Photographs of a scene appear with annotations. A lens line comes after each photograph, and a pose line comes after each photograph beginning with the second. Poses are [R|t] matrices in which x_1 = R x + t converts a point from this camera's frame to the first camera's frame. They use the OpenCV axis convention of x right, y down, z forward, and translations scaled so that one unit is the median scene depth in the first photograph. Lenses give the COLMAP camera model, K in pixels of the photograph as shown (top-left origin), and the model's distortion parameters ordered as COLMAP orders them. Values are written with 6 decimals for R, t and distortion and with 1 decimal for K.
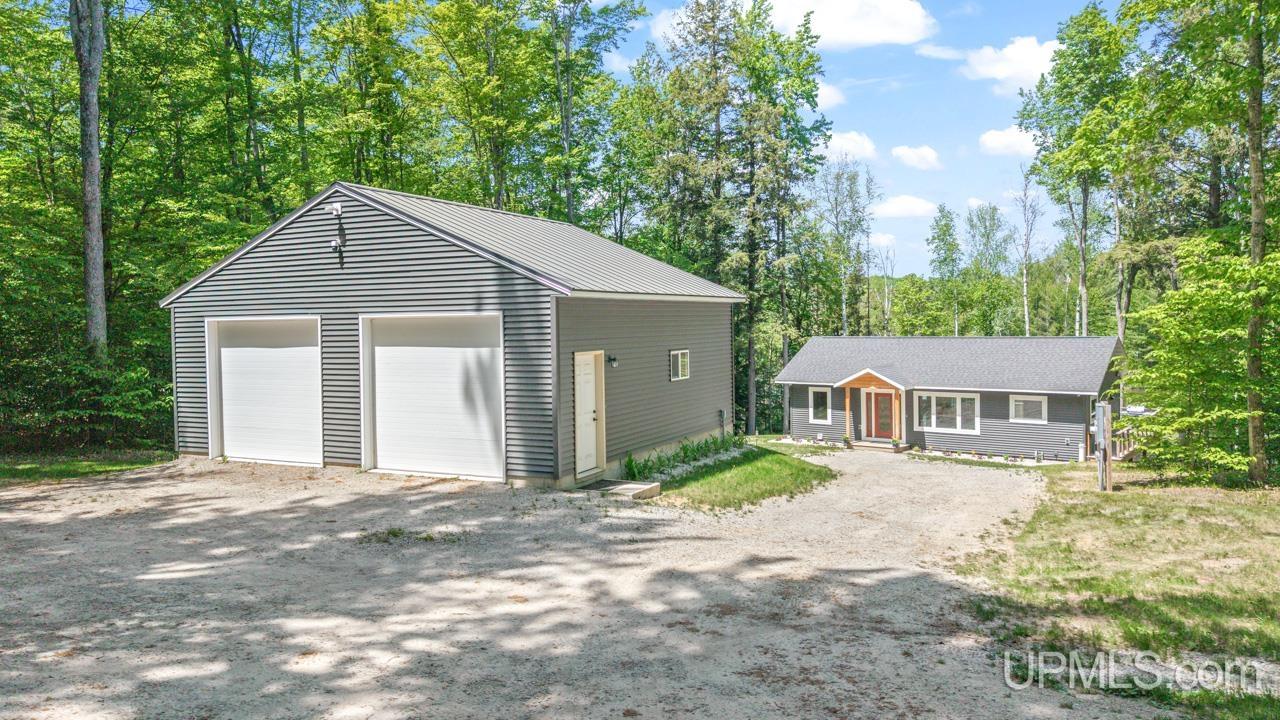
lens RADIAL K [[883.9, 0, 641.6], [0, 883.9, 332.3], [0, 0, 1]] dist [0.062056, -0.089777]
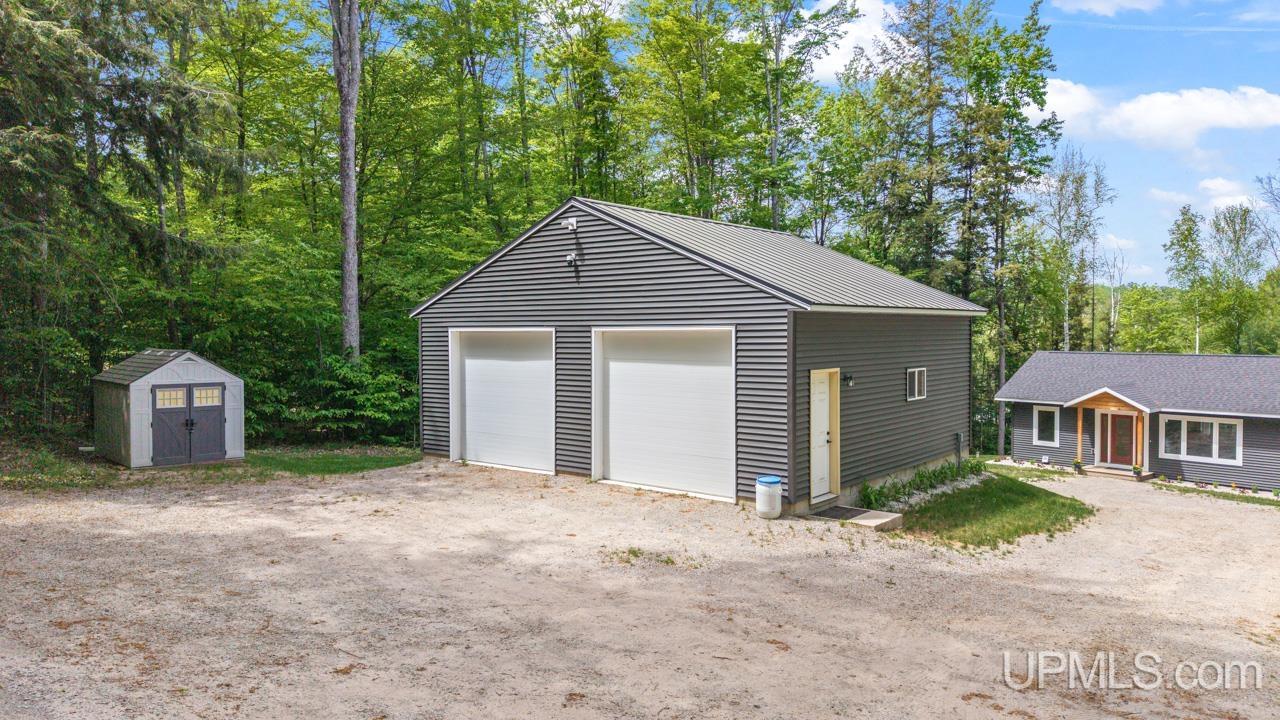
lens RADIAL K [[863.5, 0, 635.0], [0, 863.5, 335.5], [0, 0, 1]] dist [0.042900, -0.055272]
pose [[0.975440, 0.013645, -0.219841, -0.020607], [-0.014546, 0.999891, -0.002481, -0.003516], [0.219783, 0.005618, 0.975533, 0.020227]]
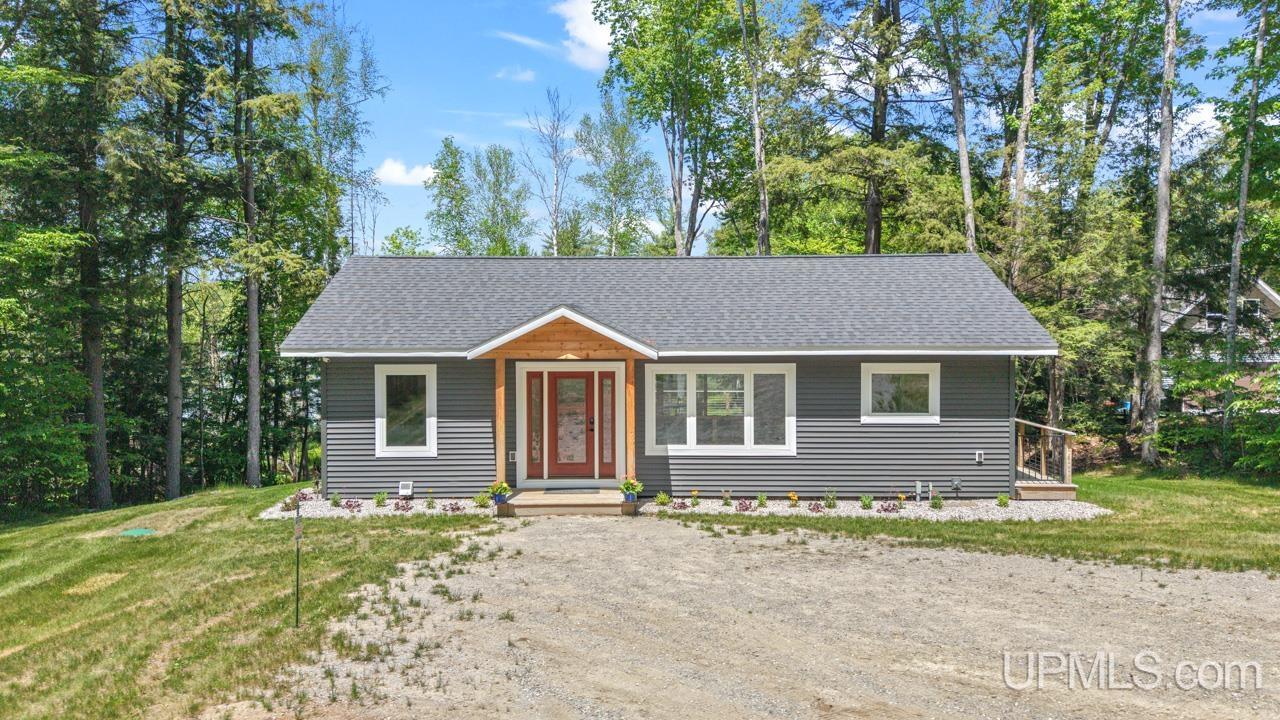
lens RADIAL K [[863.5, 0, 635.0], [0, 863.5, 335.5], [0, 0, 1]] dist [0.042900, -0.055272]
pose [[0.786861, 0.009270, 0.617061, 0.045024], [-0.000435, 0.999895, -0.014467, 0.058921], [-0.617130, 0.011116, 0.786782, 0.680147]]
